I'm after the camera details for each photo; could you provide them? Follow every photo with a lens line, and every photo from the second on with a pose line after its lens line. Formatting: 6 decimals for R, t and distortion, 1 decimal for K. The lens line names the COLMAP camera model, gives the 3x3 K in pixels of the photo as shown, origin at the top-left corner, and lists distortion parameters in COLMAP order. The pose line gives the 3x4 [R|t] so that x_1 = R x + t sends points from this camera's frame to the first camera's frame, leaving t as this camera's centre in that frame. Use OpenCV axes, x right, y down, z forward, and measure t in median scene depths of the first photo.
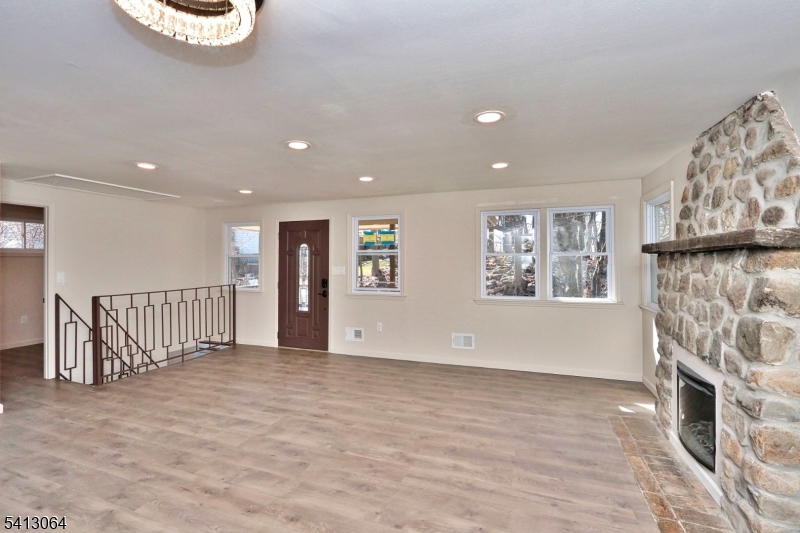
lens RADIAL K [[369.9, 0, 396.5], [0, 369.9, 258.3], [0, 0, 1]] dist [-0.016253, -0.000406]
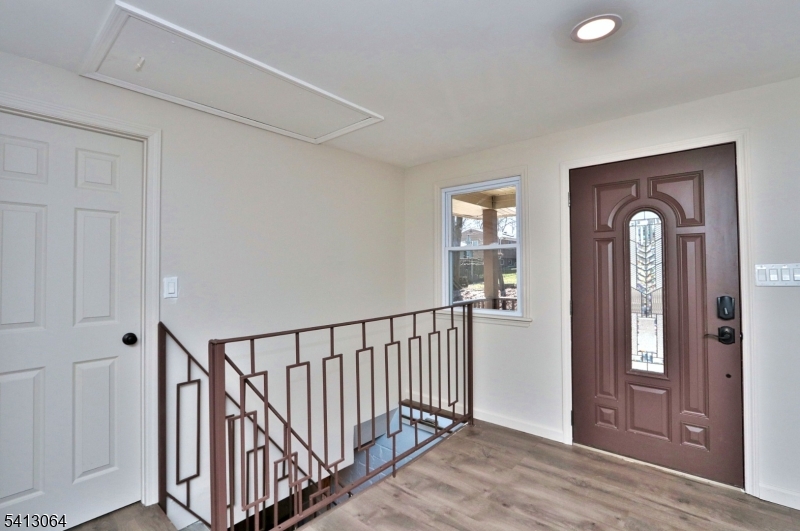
lens RADIAL K [[369.9, 0, 394.8], [0, 369.9, 260.4], [0, 0, 1]] dist [-0.016253, -0.000406]
pose [[0.931546, -0.010177, -0.363482, -0.502322], [0.007405, 0.999932, -0.009019, 0.024905], [0.363549, 0.005710, 0.931558, 0.700027]]
